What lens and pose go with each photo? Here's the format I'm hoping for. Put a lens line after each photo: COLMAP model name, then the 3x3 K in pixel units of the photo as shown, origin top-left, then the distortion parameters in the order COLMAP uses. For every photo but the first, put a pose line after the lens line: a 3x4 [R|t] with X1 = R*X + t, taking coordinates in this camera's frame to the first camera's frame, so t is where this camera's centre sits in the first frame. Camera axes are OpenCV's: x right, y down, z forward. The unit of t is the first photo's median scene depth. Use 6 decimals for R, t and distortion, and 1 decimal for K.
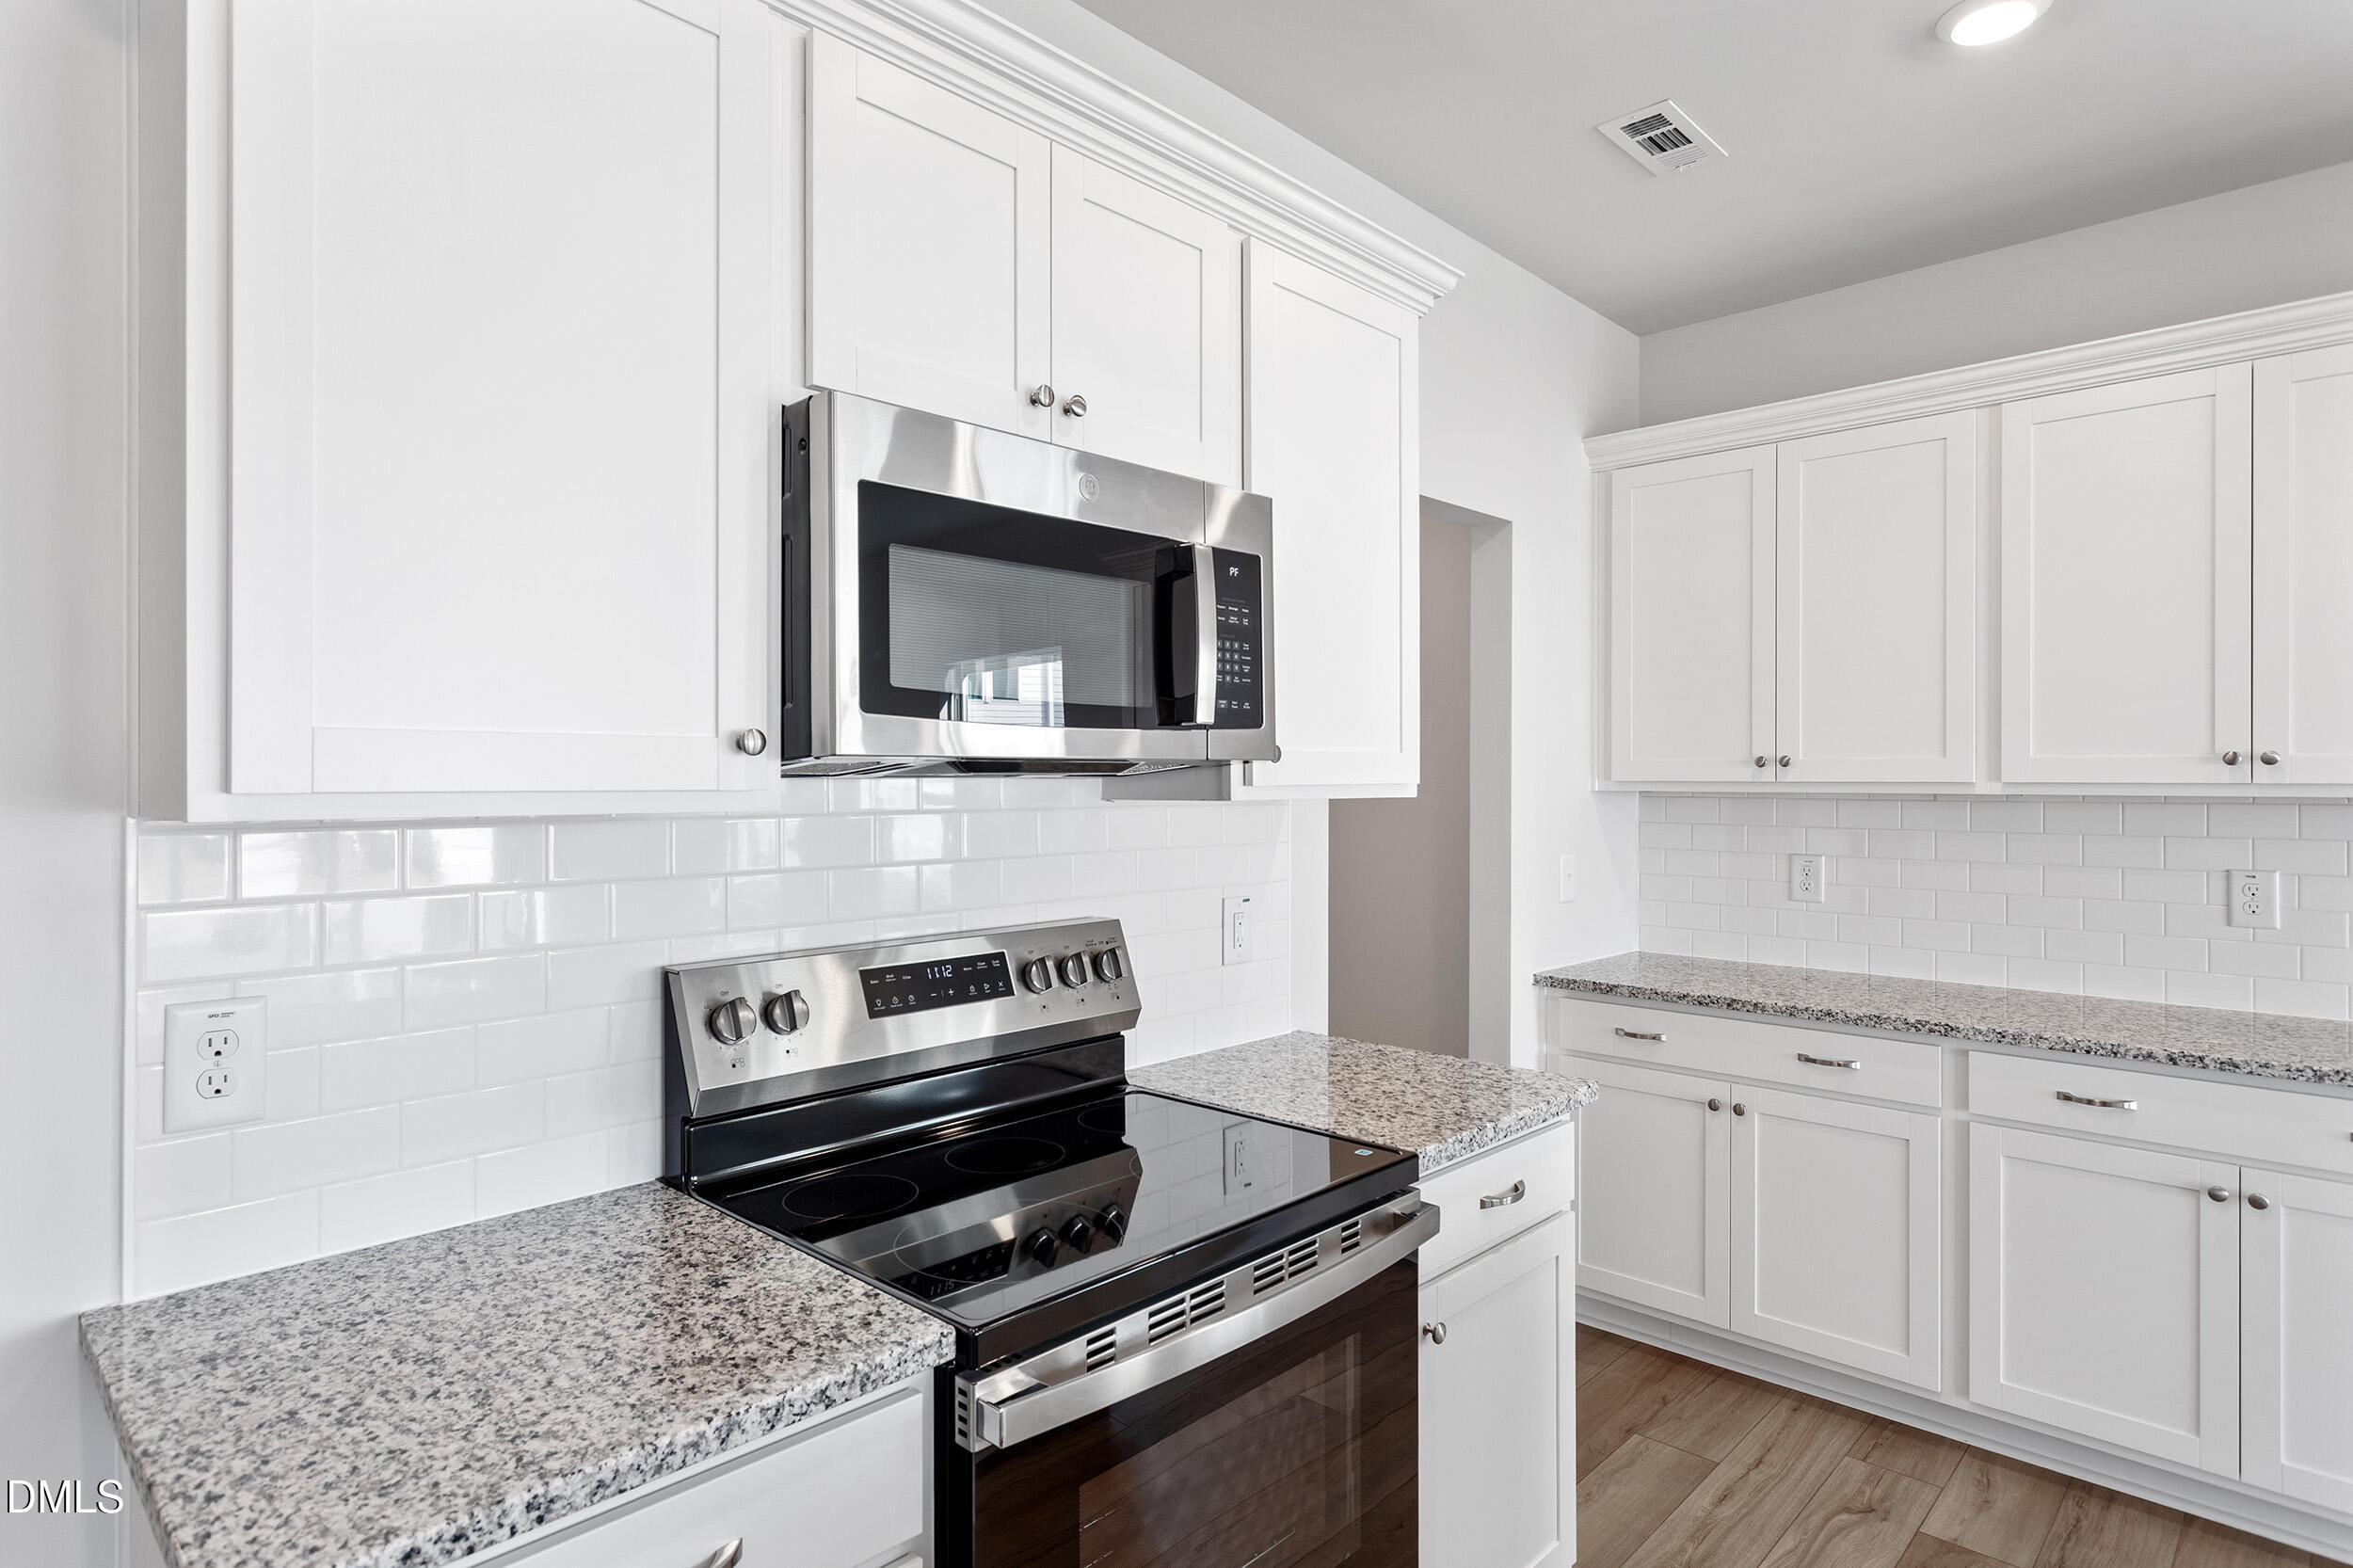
lens RADIAL K [[1299.2, 0, 1173.9], [0, 1299.2, 767.5], [0, 0, 1]] dist [-0.008464, -0.002079]
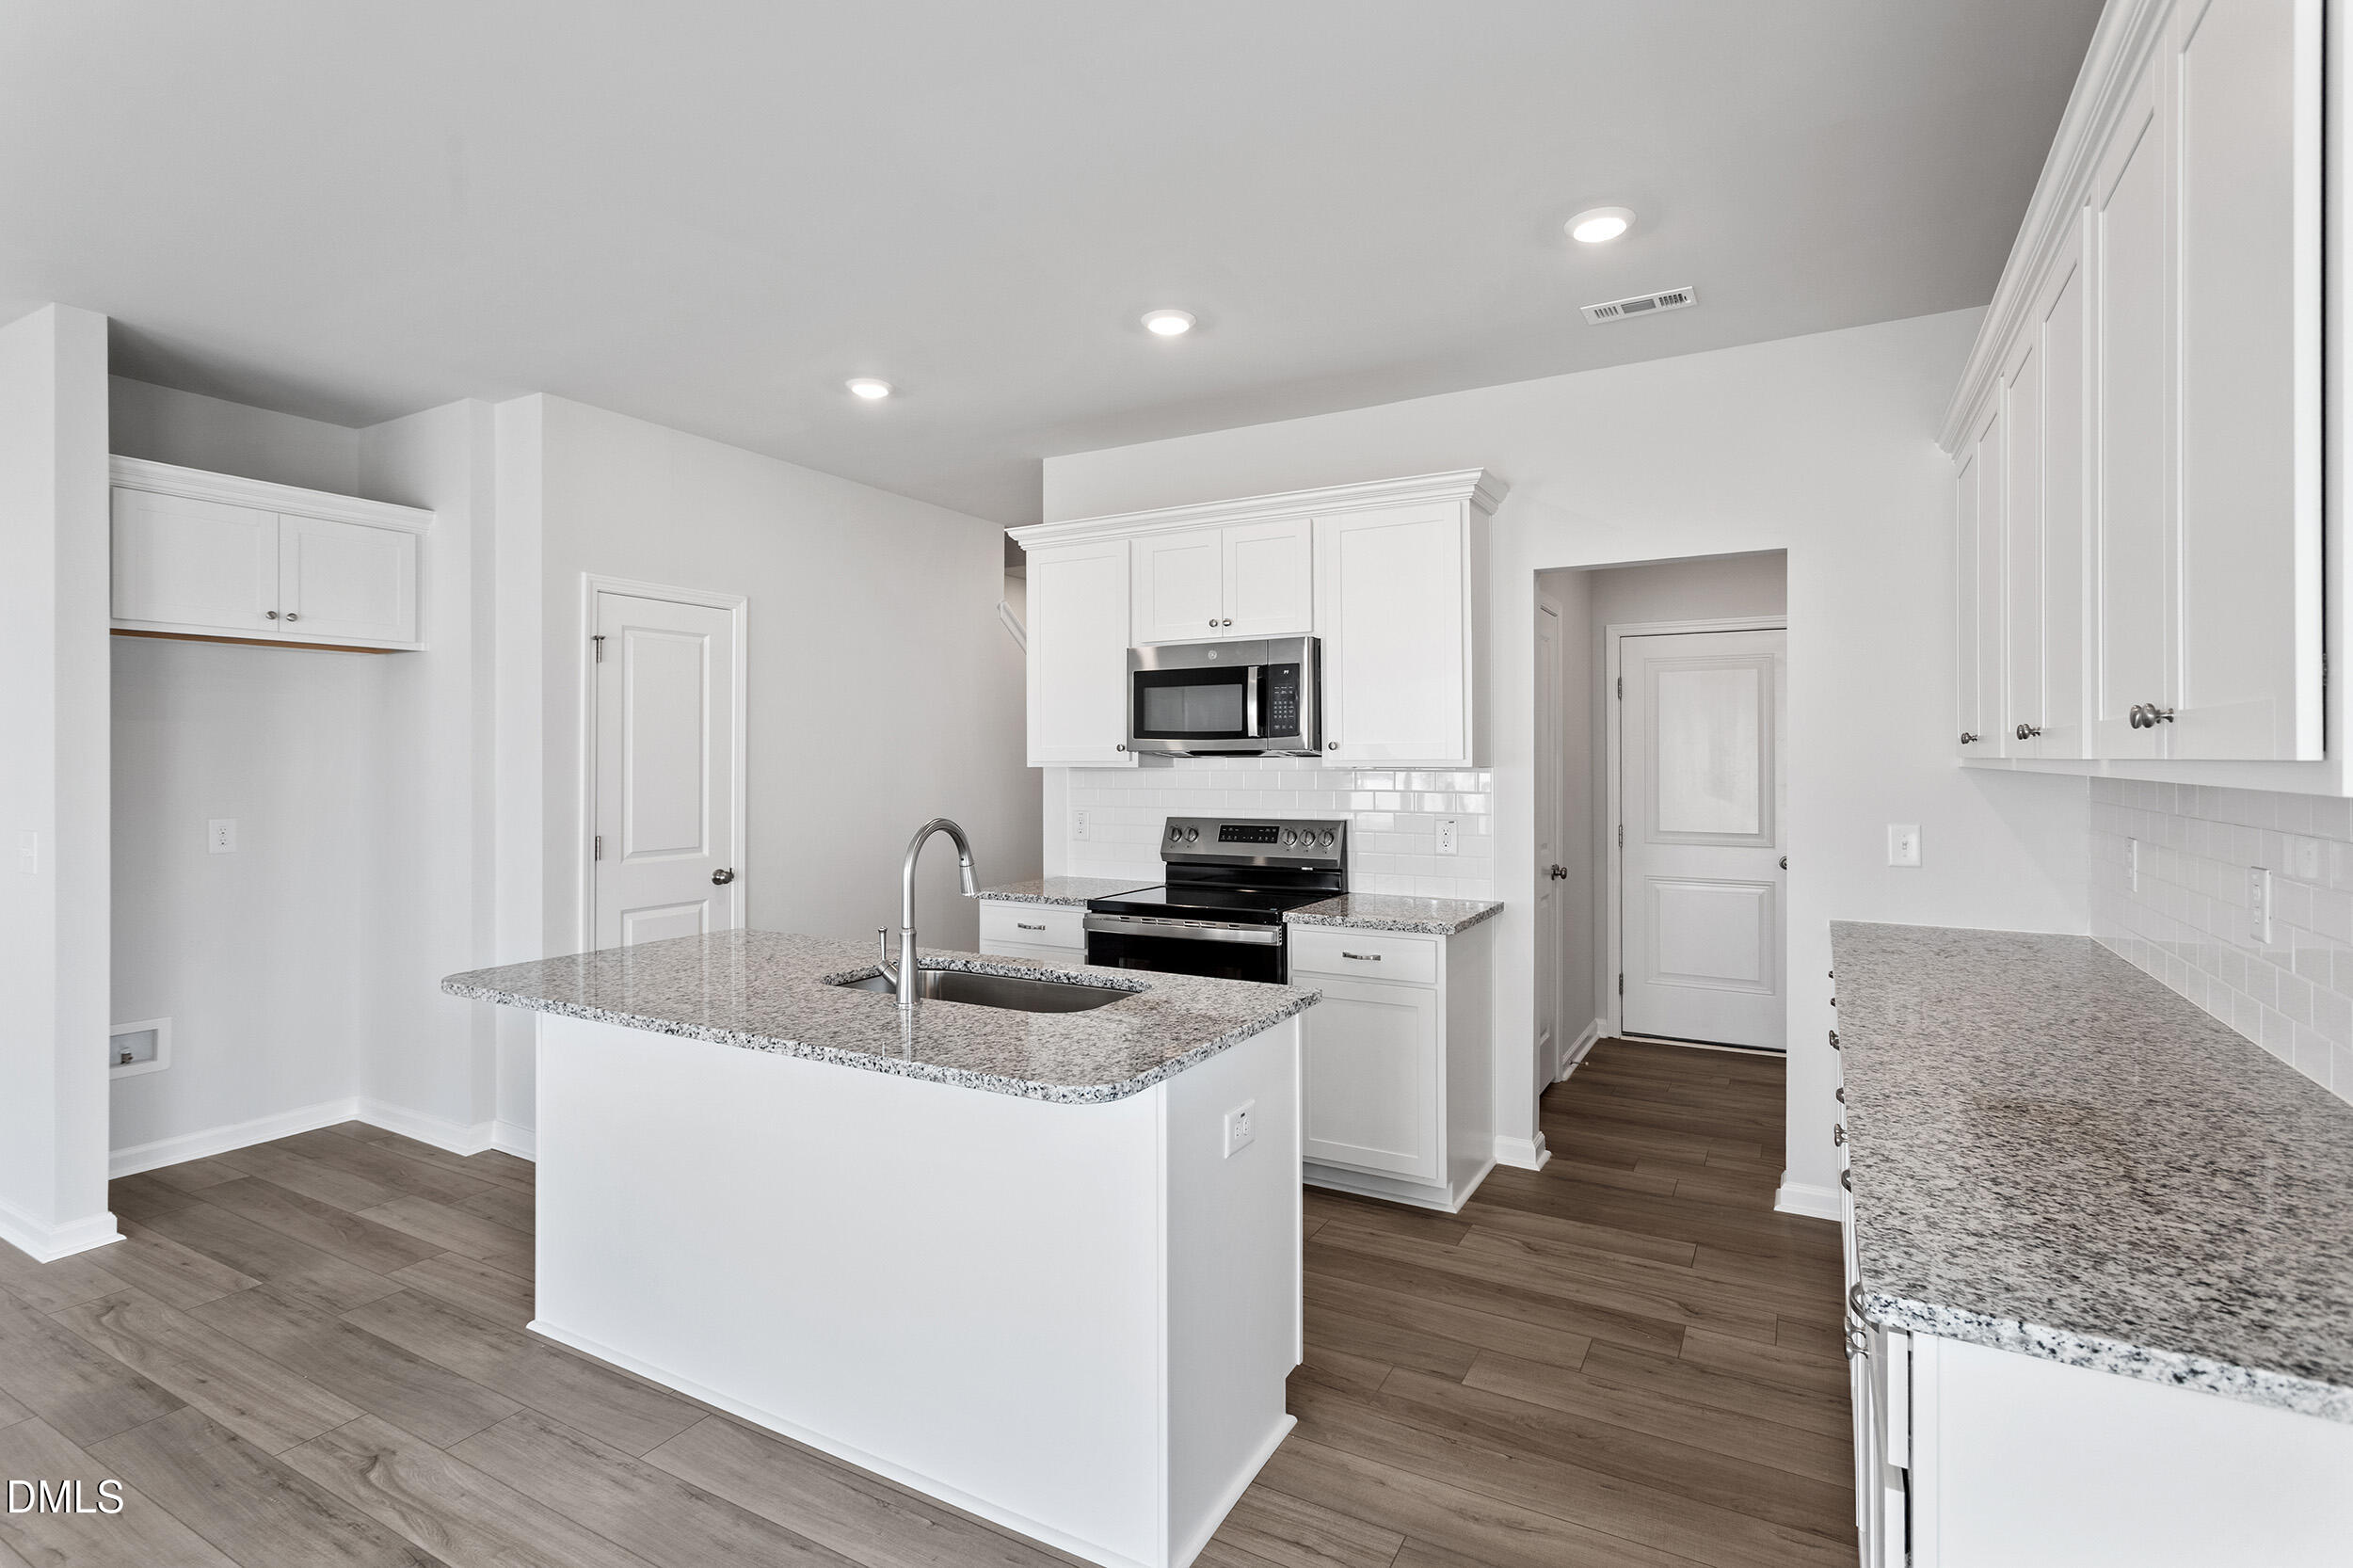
lens RADIAL K [[1127.2, 0, 1180.2], [0, 1127.2, 773.6], [0, 0, 1]] dist [0.001313, -0.000225]
pose [[0.243998, 0.003881, -0.969768, 1.522575], [-0.004708, 0.999985, 0.002818, 0.024608], [0.969764, 0.003878, 0.244013, 0.206981]]
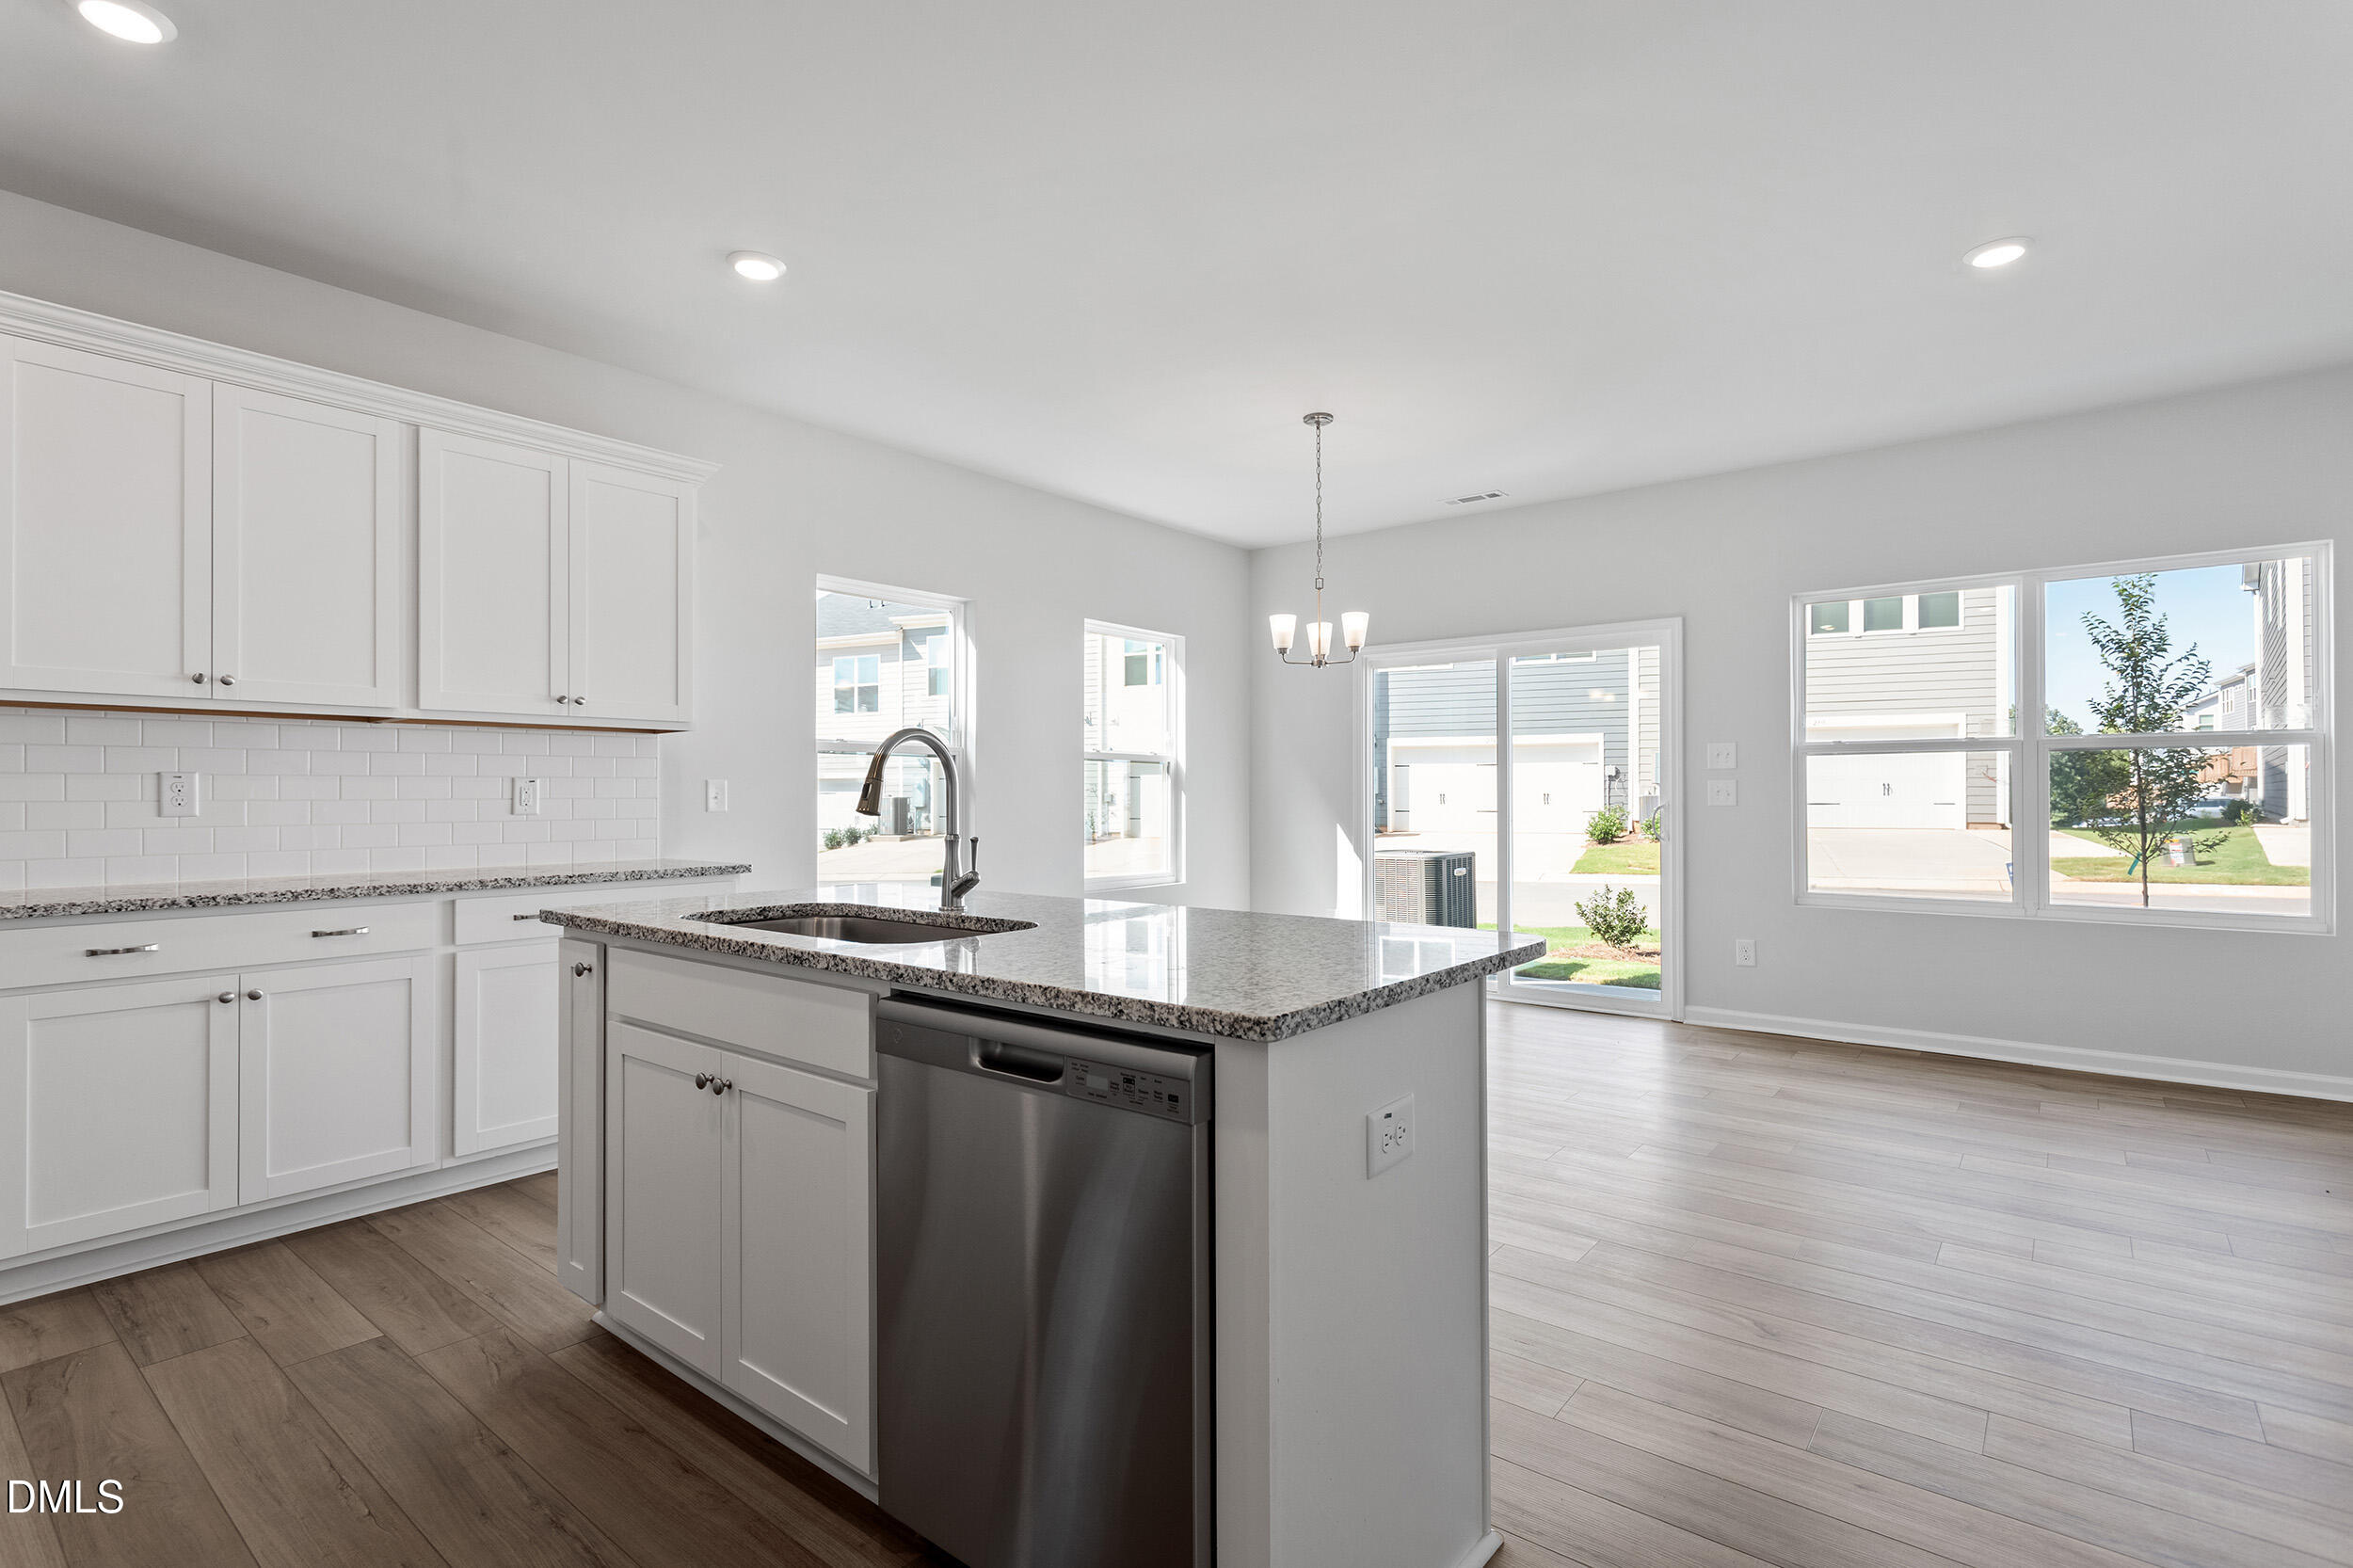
lens RADIAL K [[1127.2, 0, 1173.0], [0, 1127.2, 777.6], [0, 0, 1]] dist [0.001313, -0.000225]
pose [[-0.075559, 0.002303, 0.997139, -0.417575], [0.008362, 0.999964, -0.001676, 0.107872], [-0.997106, 0.008212, -0.075575, 0.100068]]
